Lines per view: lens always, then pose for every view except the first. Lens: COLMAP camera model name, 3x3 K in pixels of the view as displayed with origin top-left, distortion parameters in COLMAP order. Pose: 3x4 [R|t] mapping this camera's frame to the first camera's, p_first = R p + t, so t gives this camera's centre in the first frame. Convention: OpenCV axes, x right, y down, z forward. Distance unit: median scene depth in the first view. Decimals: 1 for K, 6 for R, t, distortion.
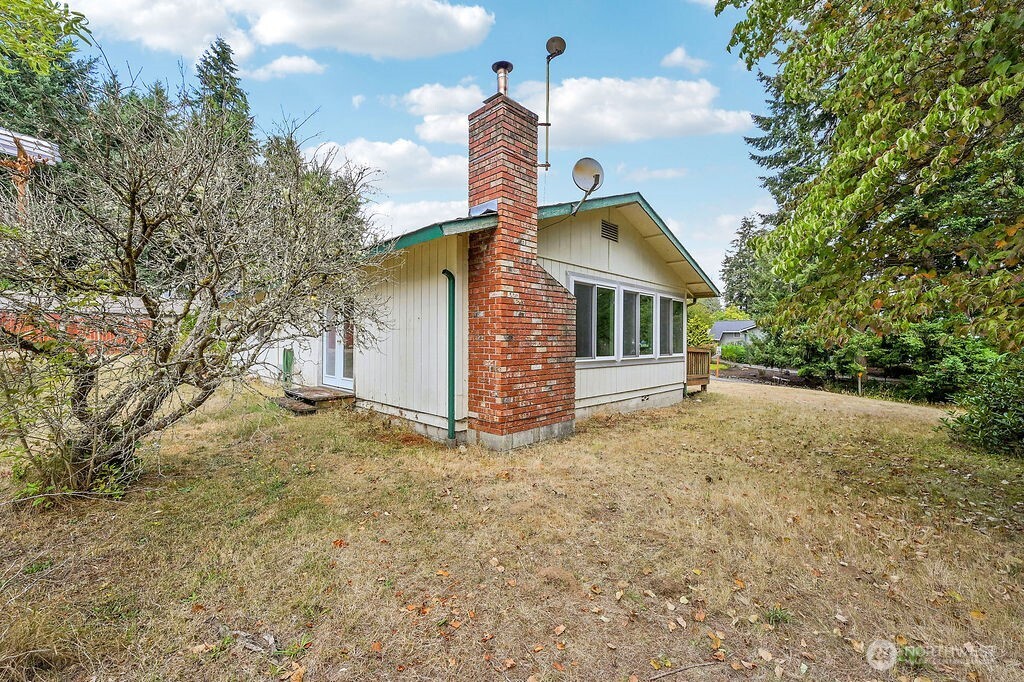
lens RADIAL K [[406.1, 0, 514.3], [0, 406.1, 342.2], [0, 0, 1]] dist [-0.000862, 0.000098]
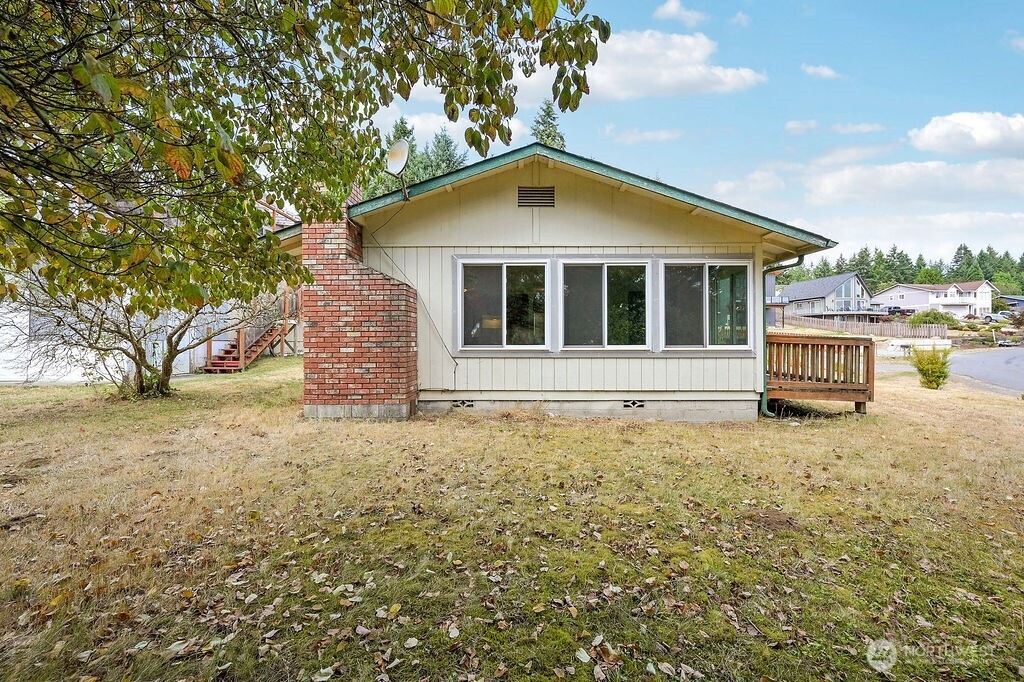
lens RADIAL K [[406.1, 0, 514.3], [0, 406.1, 342.2], [0, 0, 1]] dist [-0.000862, 0.000098]
pose [[0.701776, -0.002121, -0.712395, 0.909467], [0.003097, 0.999995, 0.000074, 0.032112], [0.712391, -0.002258, 0.701779, 0.424809]]
